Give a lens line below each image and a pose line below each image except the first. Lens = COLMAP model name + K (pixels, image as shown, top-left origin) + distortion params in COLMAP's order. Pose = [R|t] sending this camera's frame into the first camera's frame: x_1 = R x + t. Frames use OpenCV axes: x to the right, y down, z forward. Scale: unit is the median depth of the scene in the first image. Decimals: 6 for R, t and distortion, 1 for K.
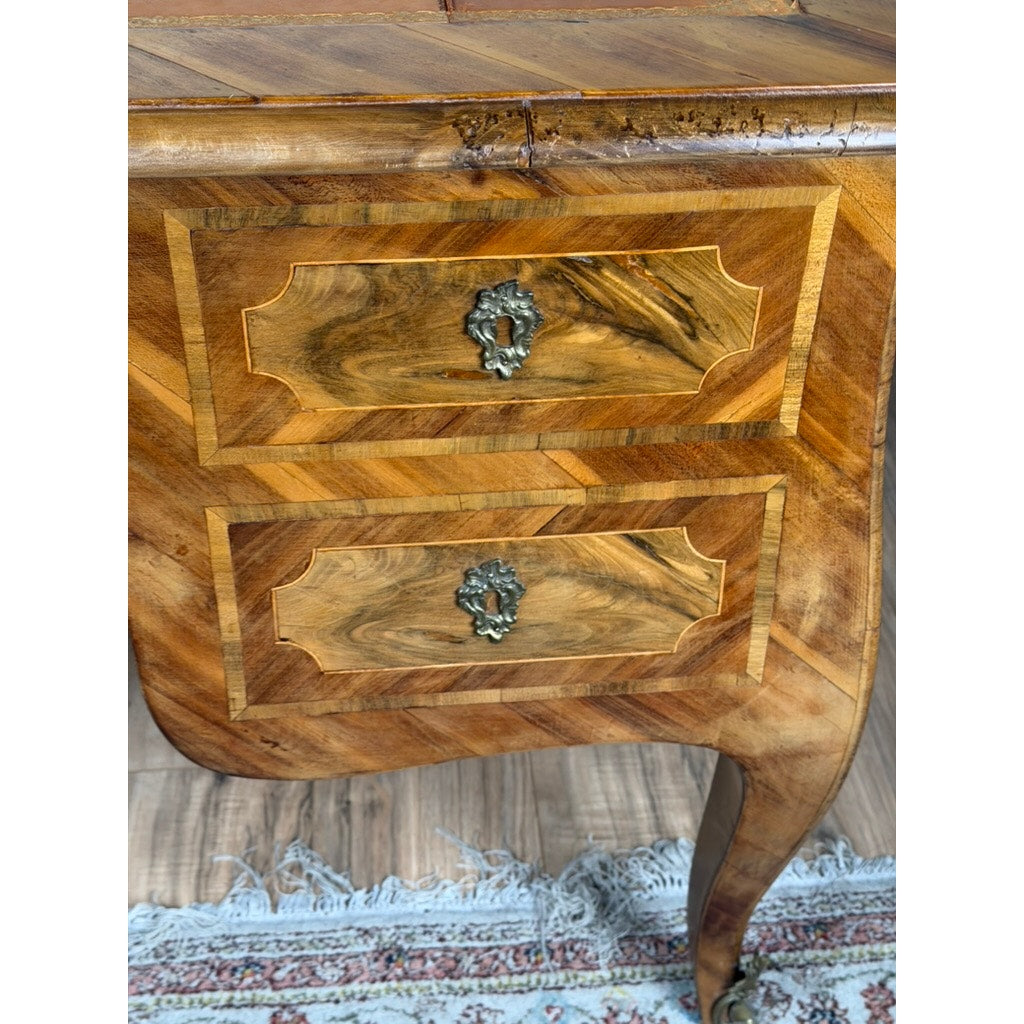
lens RADIAL K [[1425.1, 0, 507.1], [0, 1425.1, 514.3], [0, 0, 1]] dist [0.147678, -0.165168]
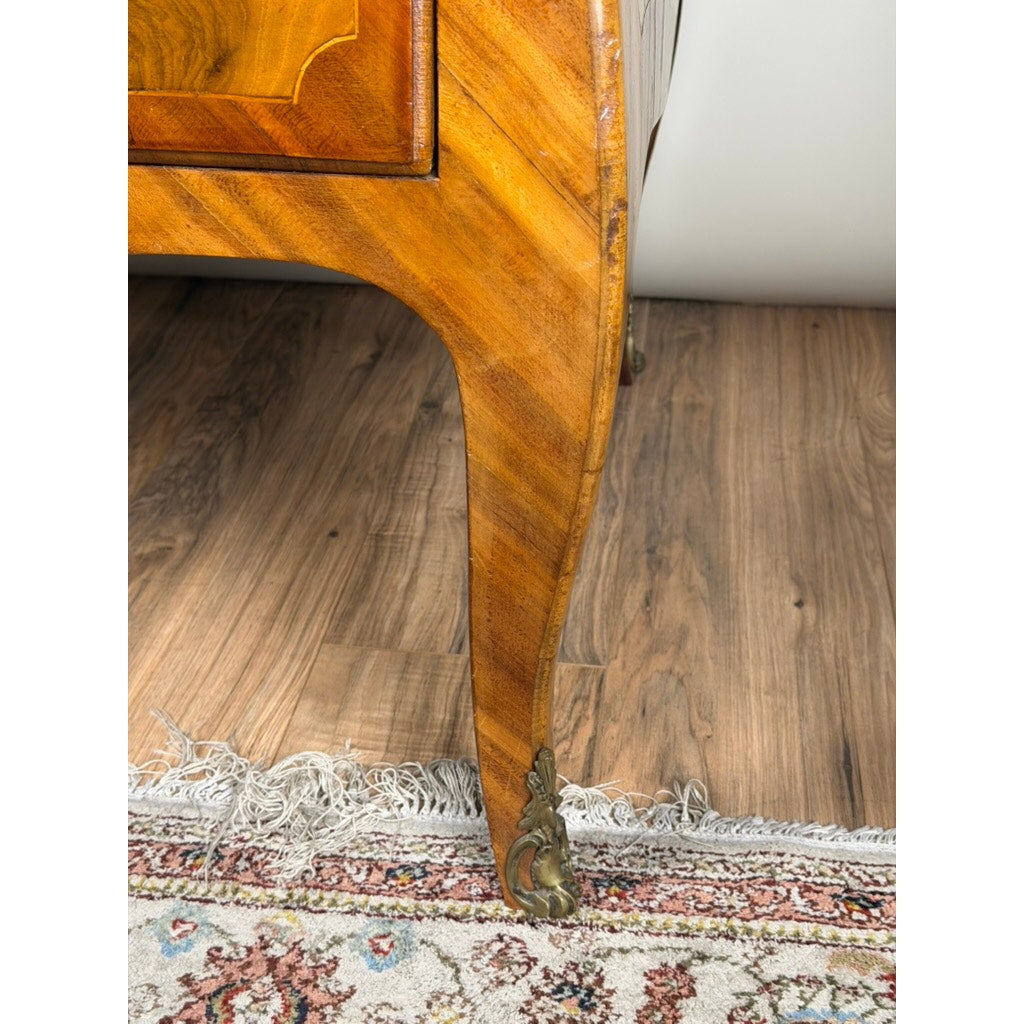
lens RADIAL K [[1425.1, 0, 507.1], [0, 1425.1, 514.3], [0, 0, 1]] dist [0.147678, -0.165168]
pose [[0.976483, 0.090174, -0.195829, 0.292597], [-0.124087, 0.977865, -0.168472, 0.247116], [0.176303, 0.188810, 0.966058, 0.331880]]
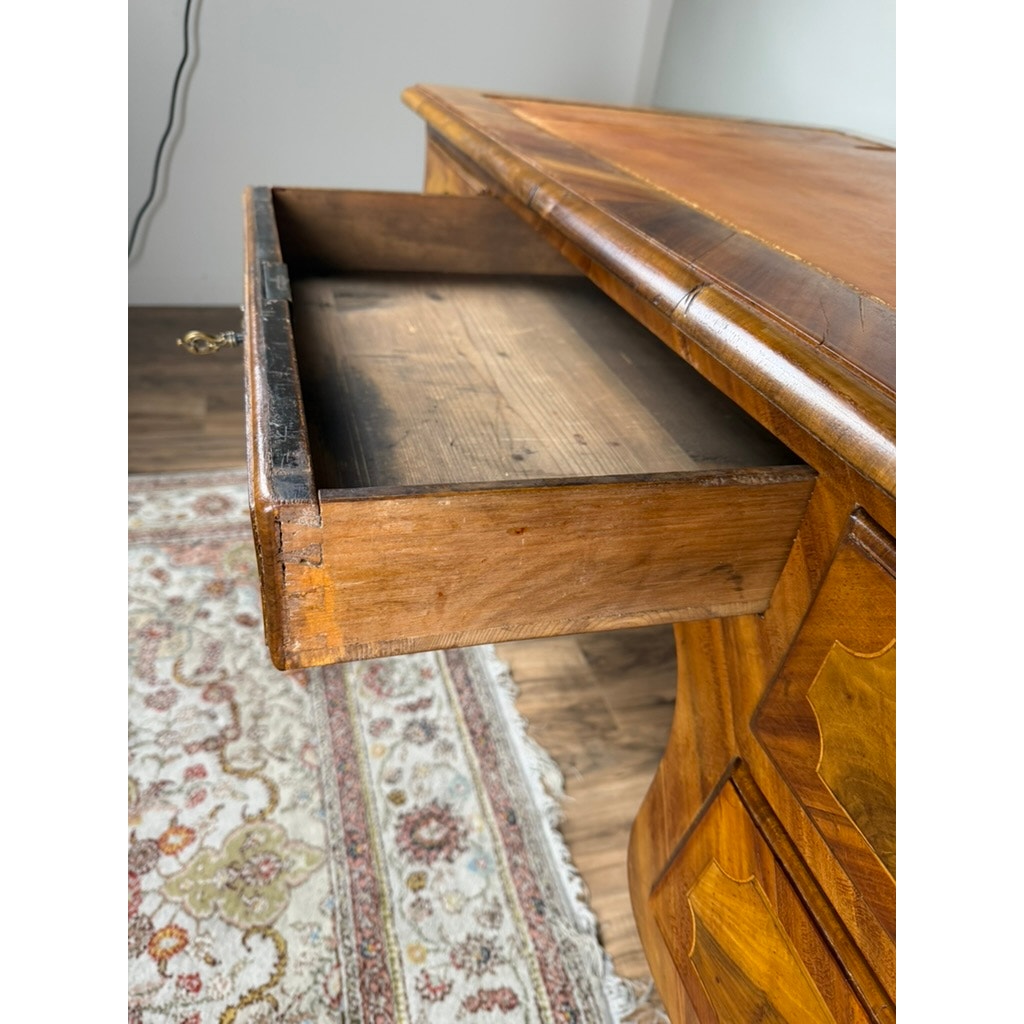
lens RADIAL K [[743.7, 0, 512.9], [0, 743.7, 522.7], [0, 0, 1]] dist [0.005854, -0.023495]
pose [[0.200541, 0.563195, -0.801620, 0.107645], [-0.719974, 0.639633, 0.269272, -0.127806], [0.664395, 0.523145, 0.533759, 0.357942]]
